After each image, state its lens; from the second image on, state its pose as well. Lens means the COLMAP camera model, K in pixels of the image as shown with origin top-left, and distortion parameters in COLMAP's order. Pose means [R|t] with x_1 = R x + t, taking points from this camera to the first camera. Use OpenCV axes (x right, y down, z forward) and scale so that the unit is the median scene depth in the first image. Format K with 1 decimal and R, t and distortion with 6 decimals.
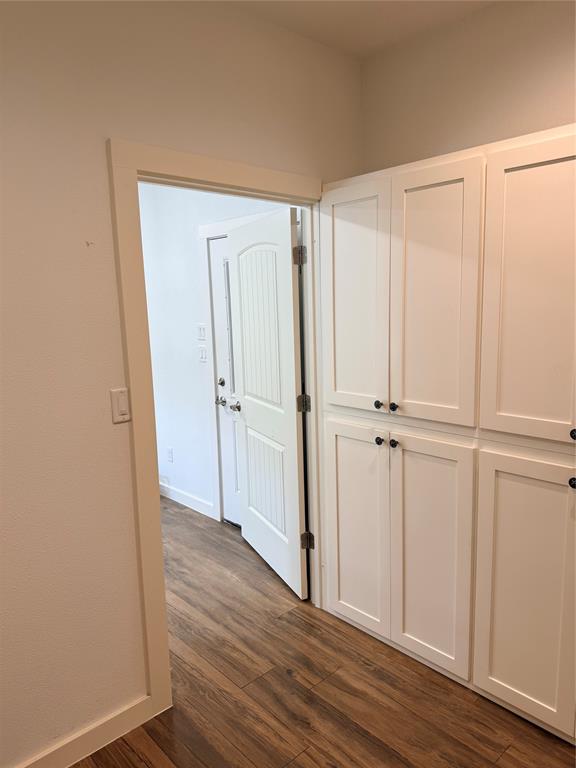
lens RADIAL K [[546.5, 0, 288.6], [0, 546.5, 384.4], [0, 0, 1]] dist [-0.005134, -0.003664]
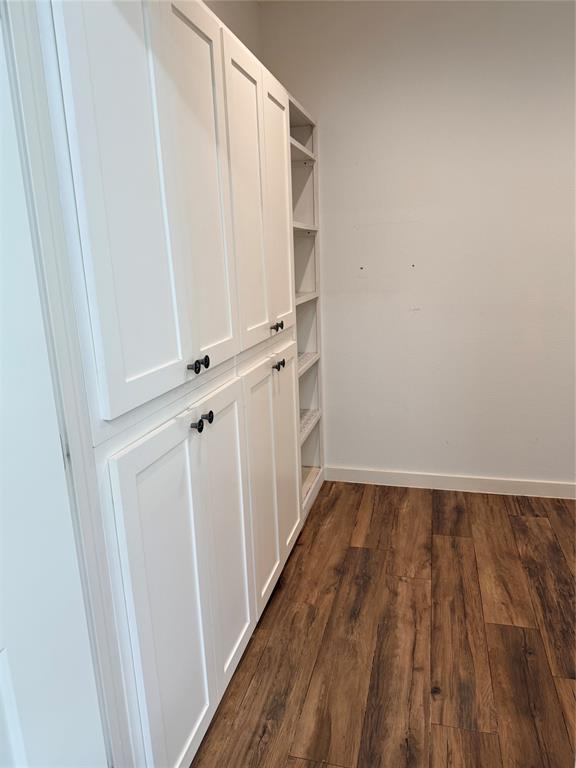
lens RADIAL K [[546.5, 0, 287.3], [0, 546.5, 385.2], [0, 0, 1]] dist [-0.005134, -0.003664]
pose [[-0.541922, -0.152314, 0.826511, -0.449785], [0.171990, 0.942528, 0.286463, -0.114600], [-0.822642, 0.297392, -0.484580, 1.398983]]
